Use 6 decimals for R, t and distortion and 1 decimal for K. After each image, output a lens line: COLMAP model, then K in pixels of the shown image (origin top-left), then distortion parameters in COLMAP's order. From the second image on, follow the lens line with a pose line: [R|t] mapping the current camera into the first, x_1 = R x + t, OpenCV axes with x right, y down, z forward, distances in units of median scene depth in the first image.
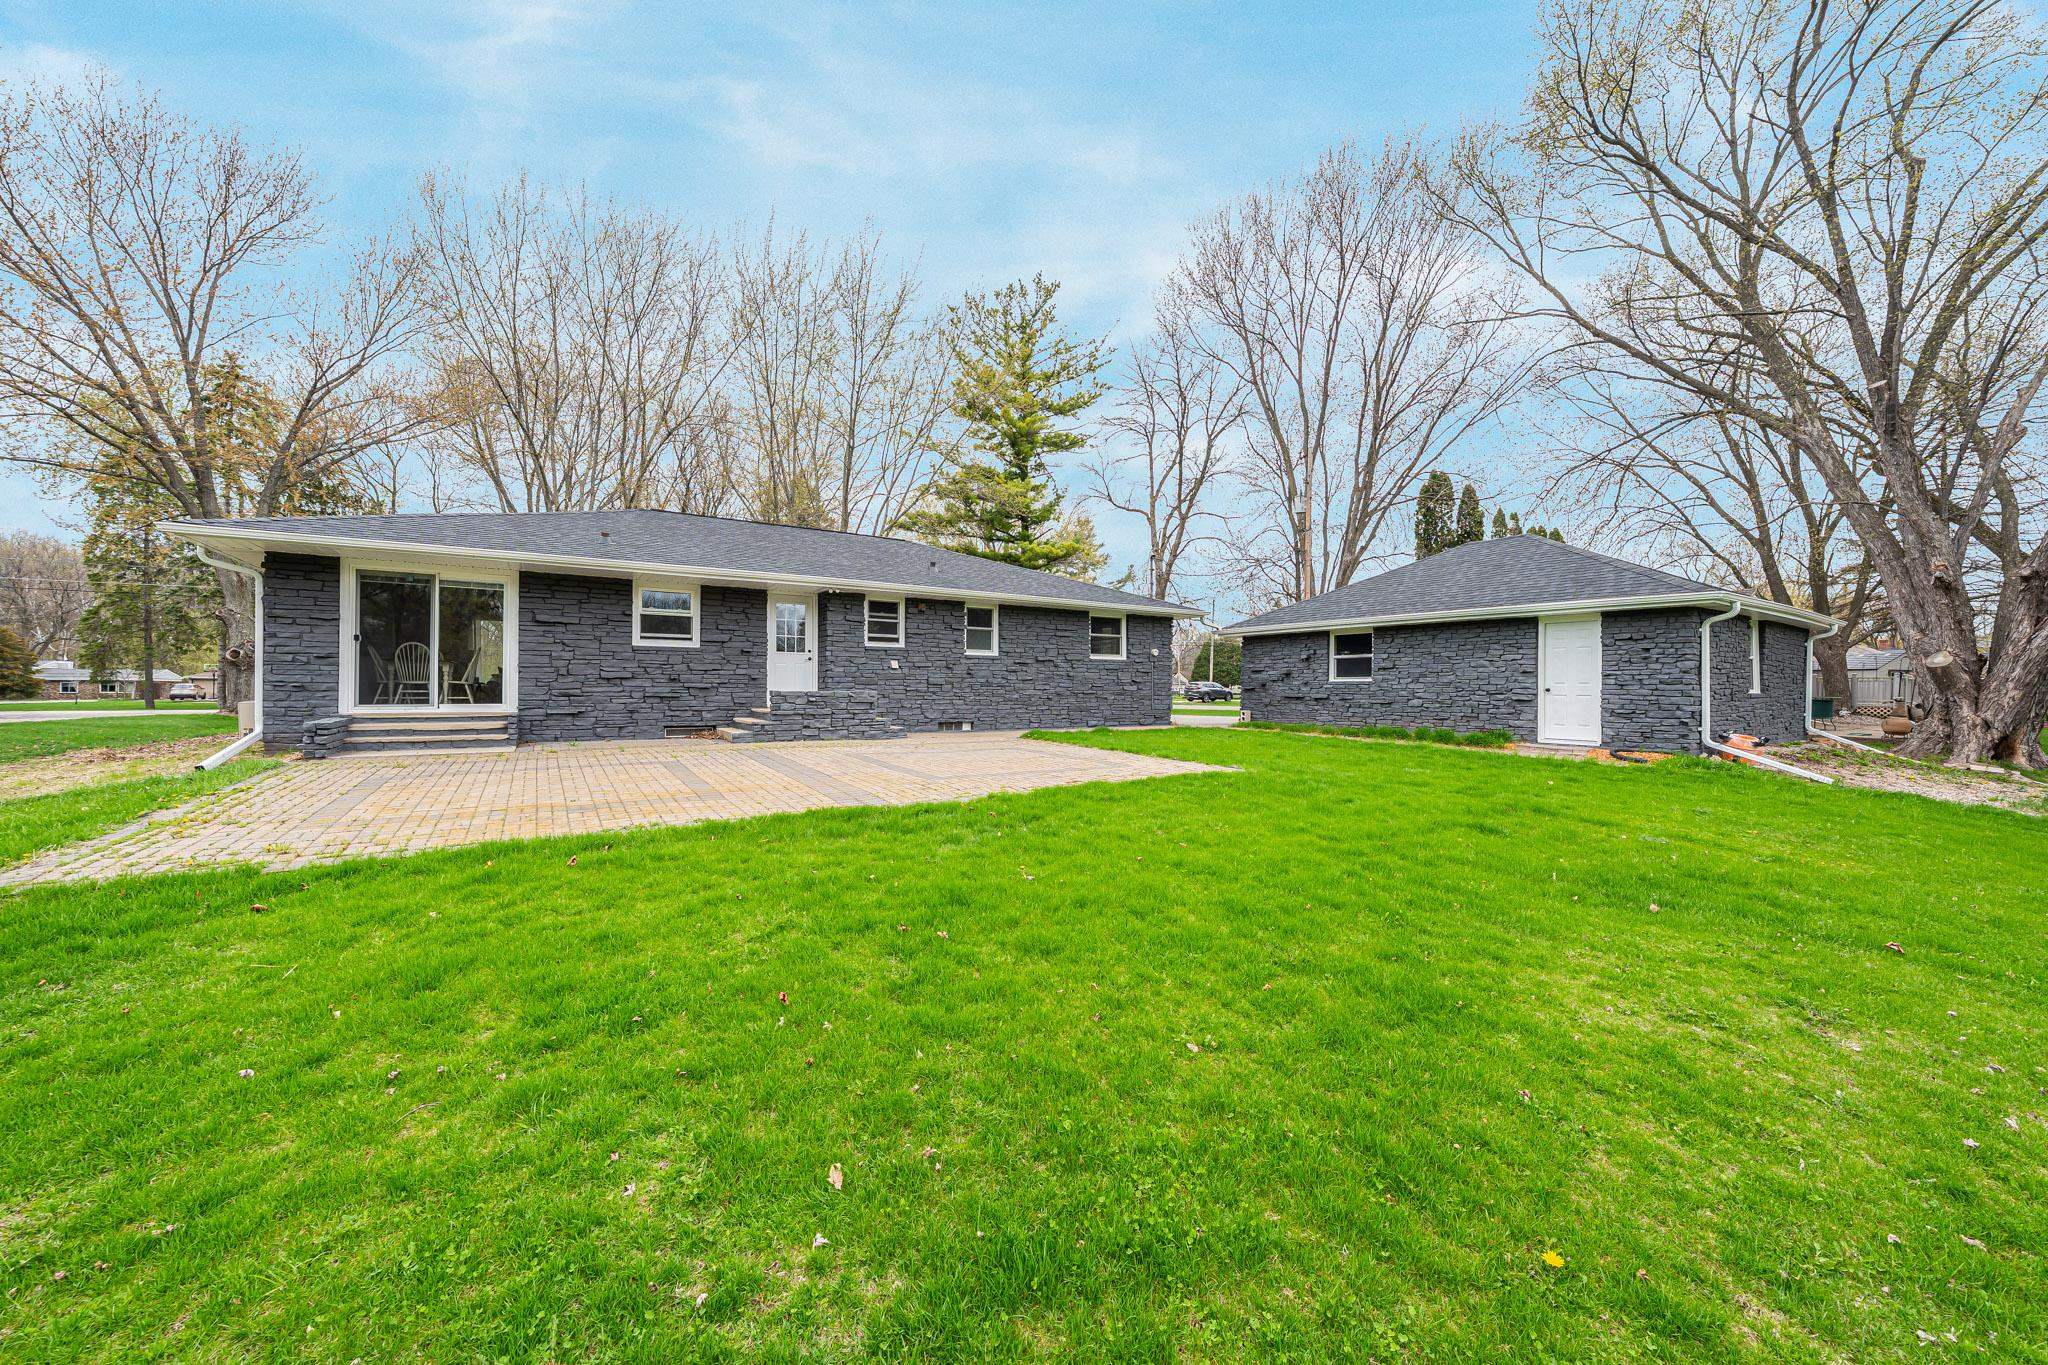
lens RADIAL K [[742.7, 0, 1032.7], [0, 742.7, 679.5], [0, 0, 1]] dist [-0.001431, 0.000176]
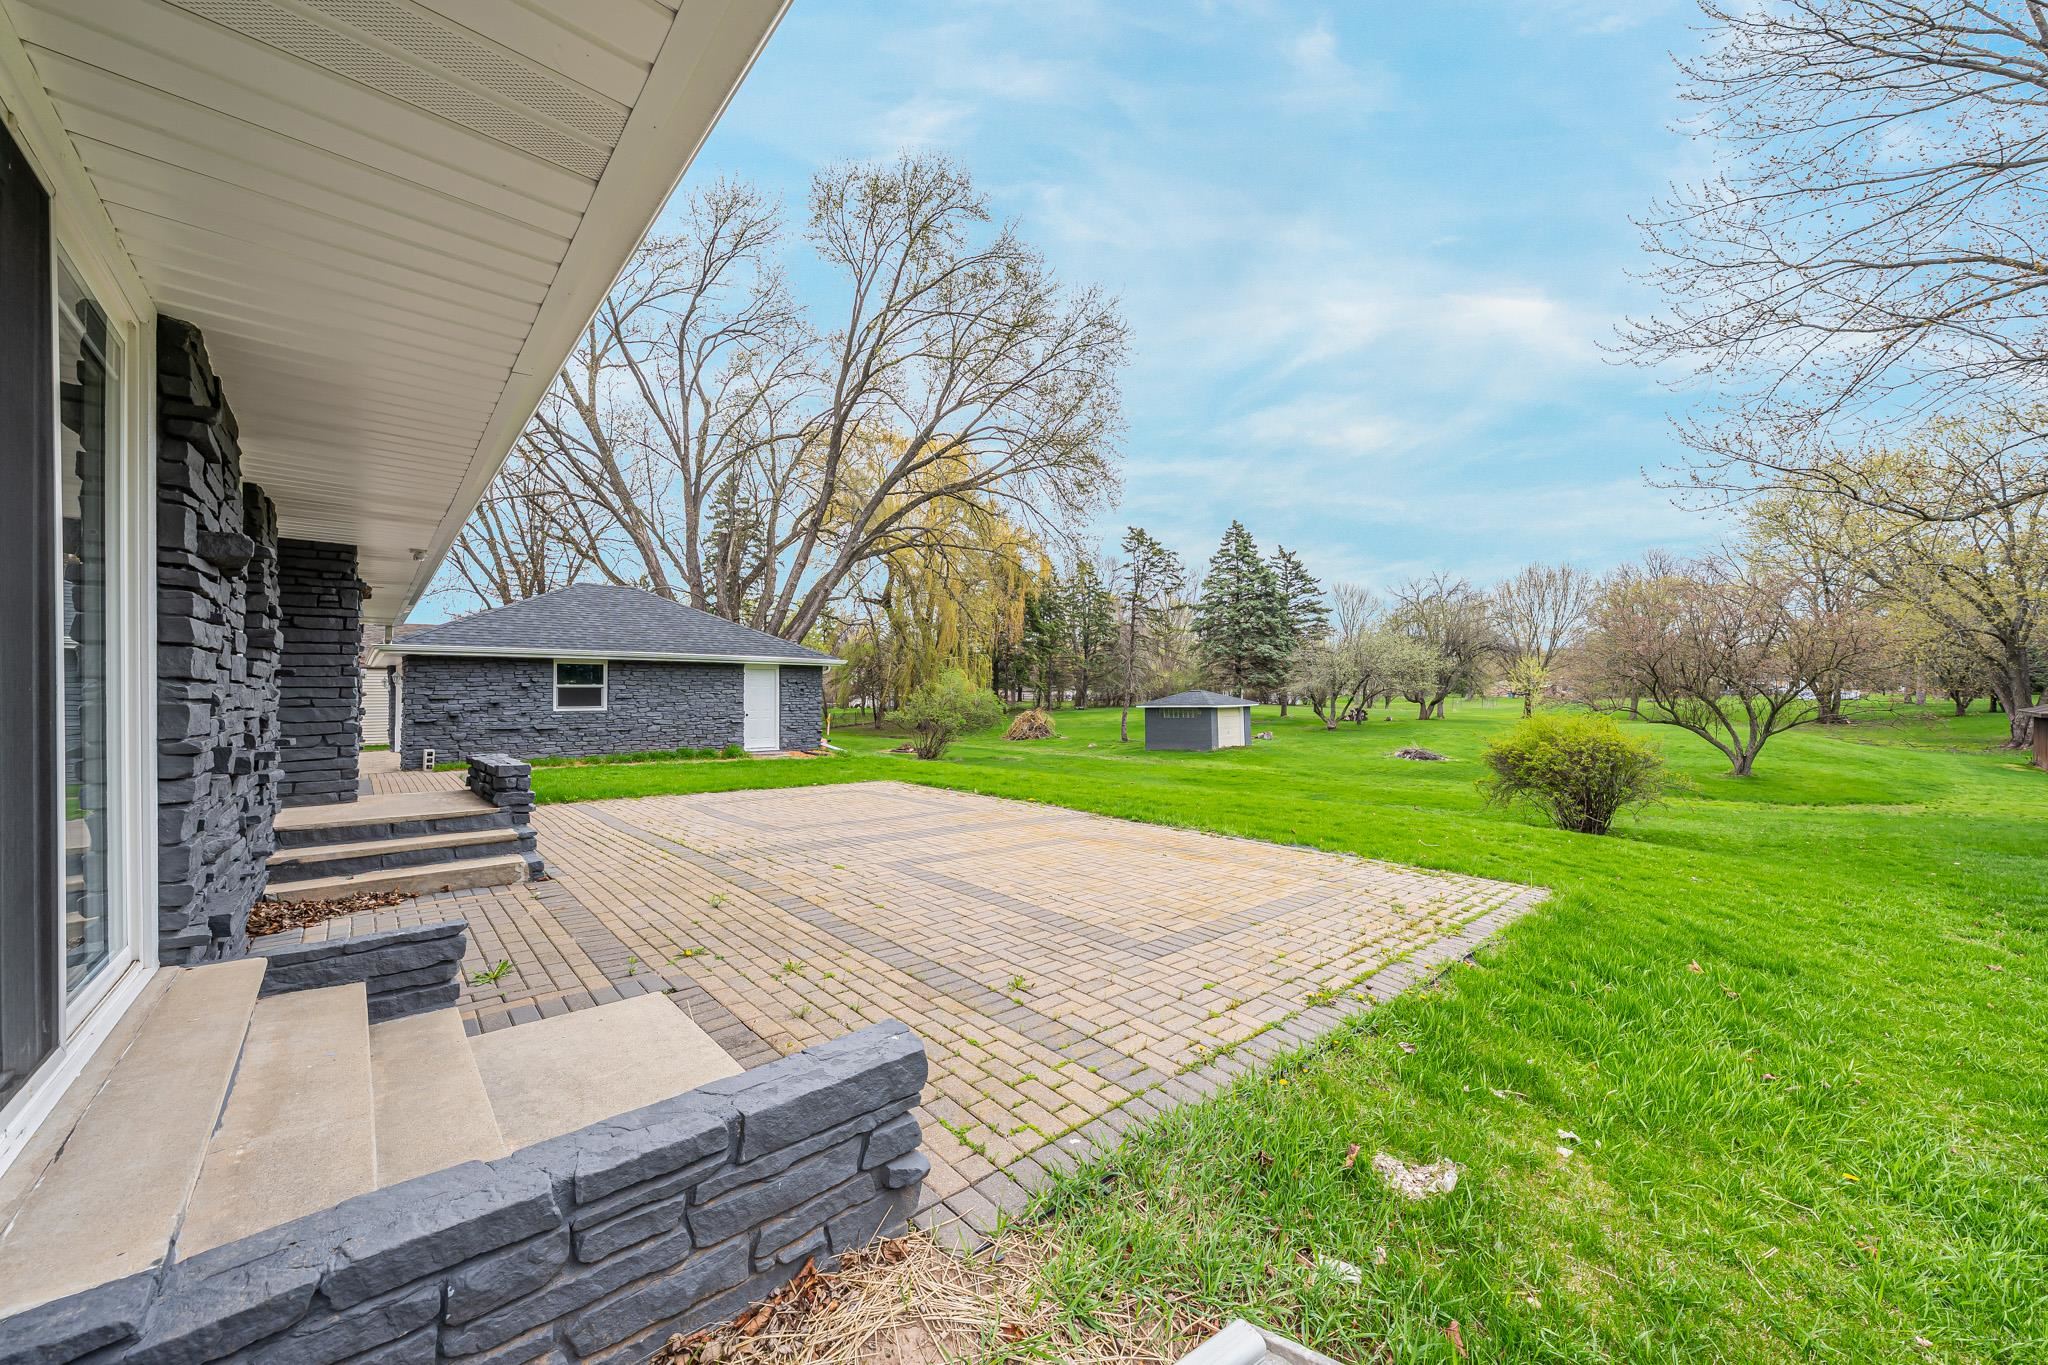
lens RADIAL K [[742.7, 0, 1029.1], [0, 742.7, 693.4], [0, 0, 1]] dist [-0.001431, 0.000176]
pose [[-0.150354, -0.000563, 0.988632, -0.671782], [-0.008494, 0.999964, -0.000722, -0.026110], [-0.988596, -0.008506, -0.150354, 0.555168]]
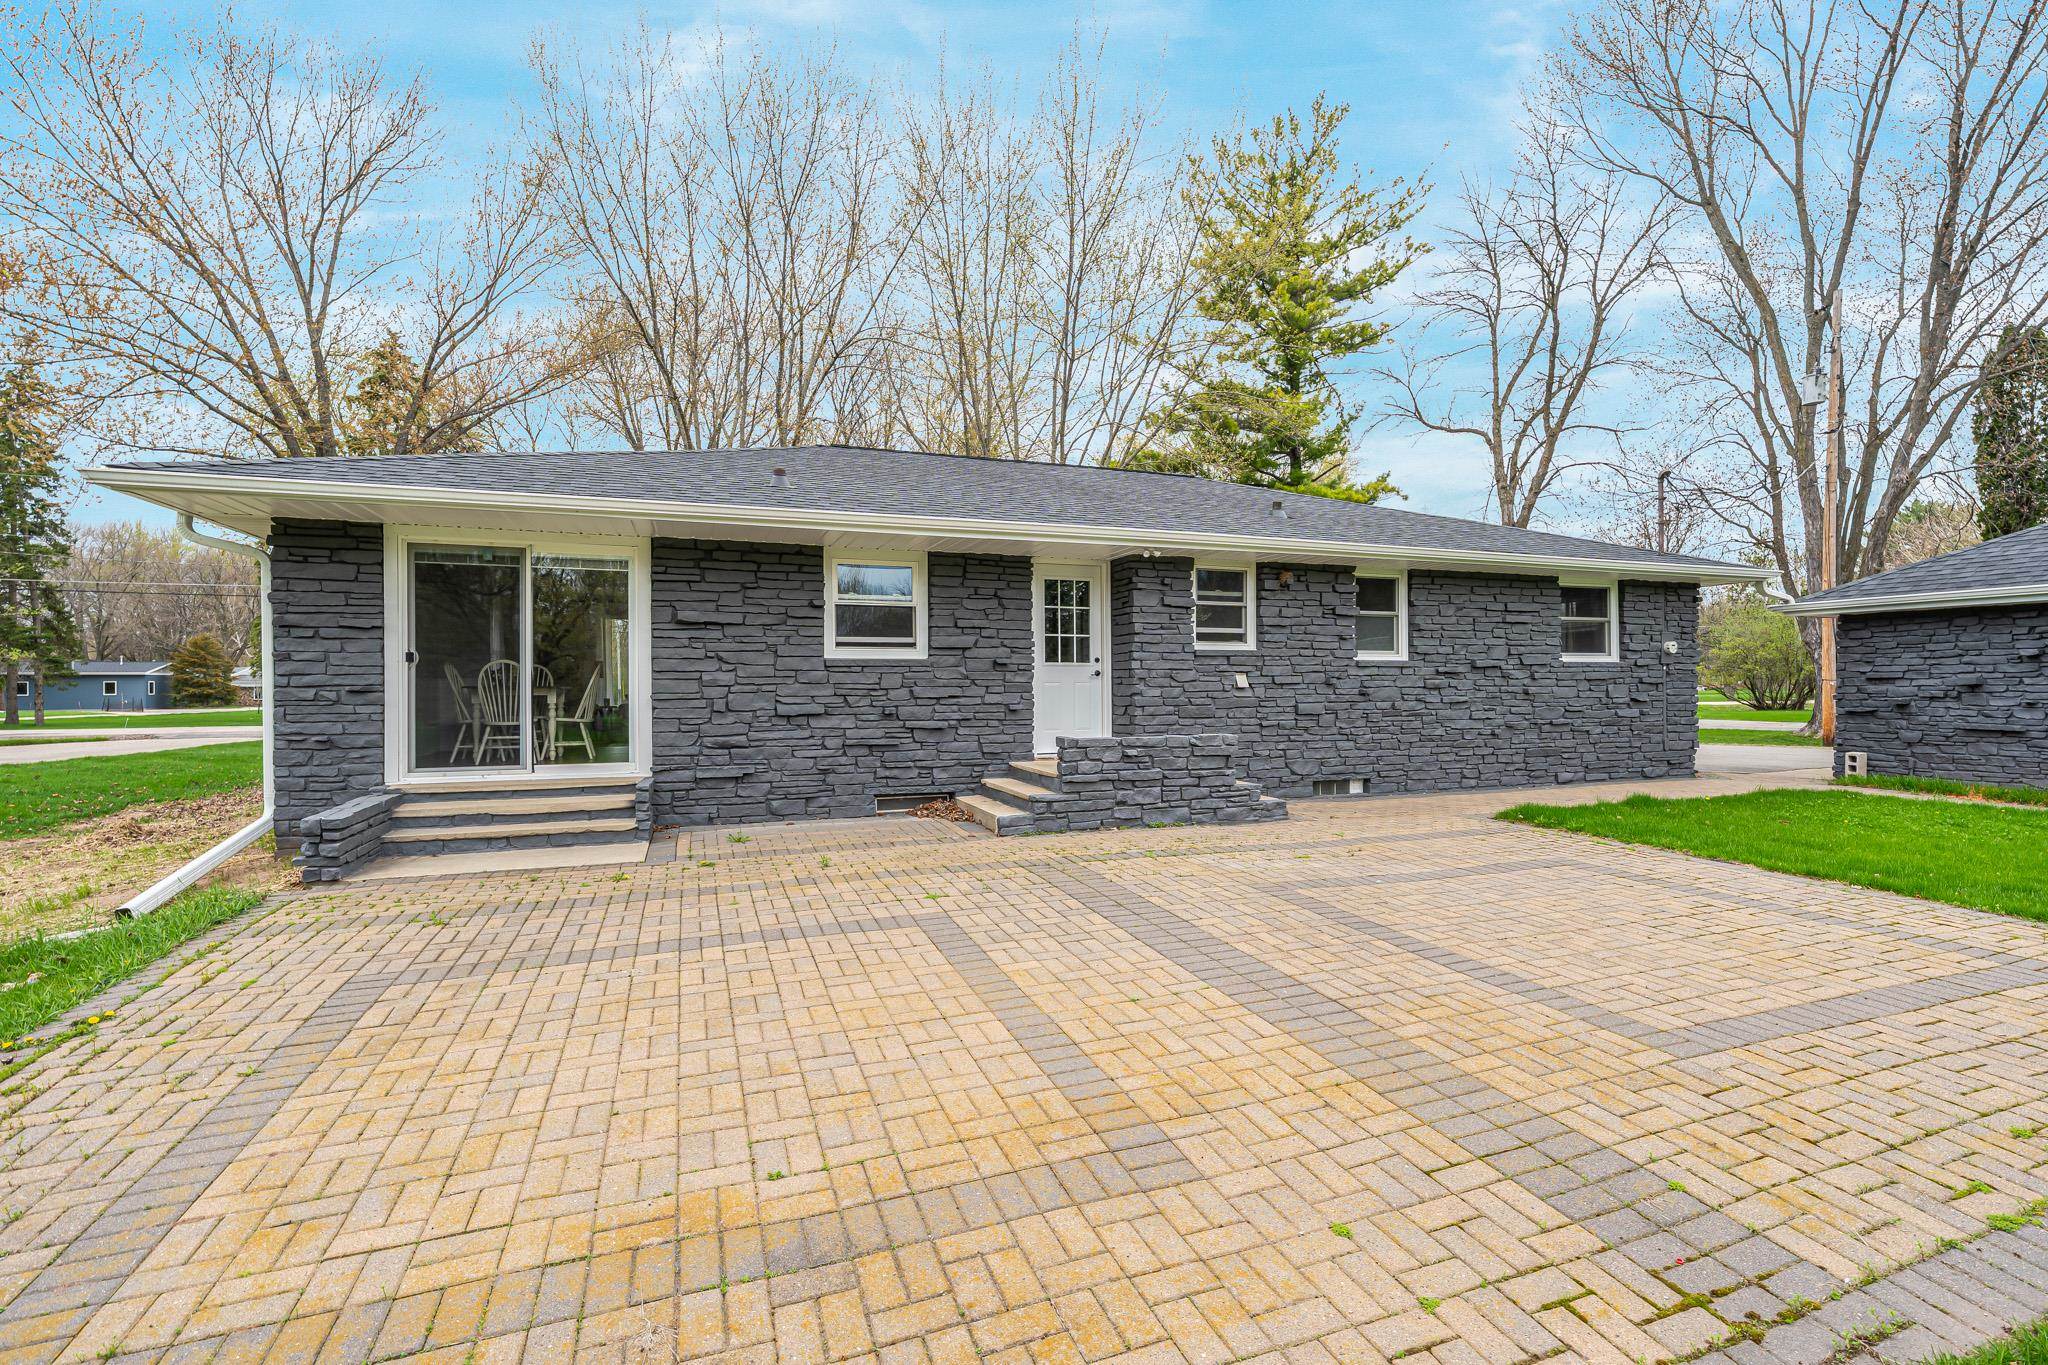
lens RADIAL K [[899.1, 0, 1018.3], [0, 899.1, 684.4], [0, 0, 1]] dist [0.003340, -0.000997]
pose [[0.972860, -0.007062, -0.231287, -0.170913], [0.010082, 0.999879, 0.011882, -0.024283], [0.231175, -0.013891, 0.972813, 0.260518]]
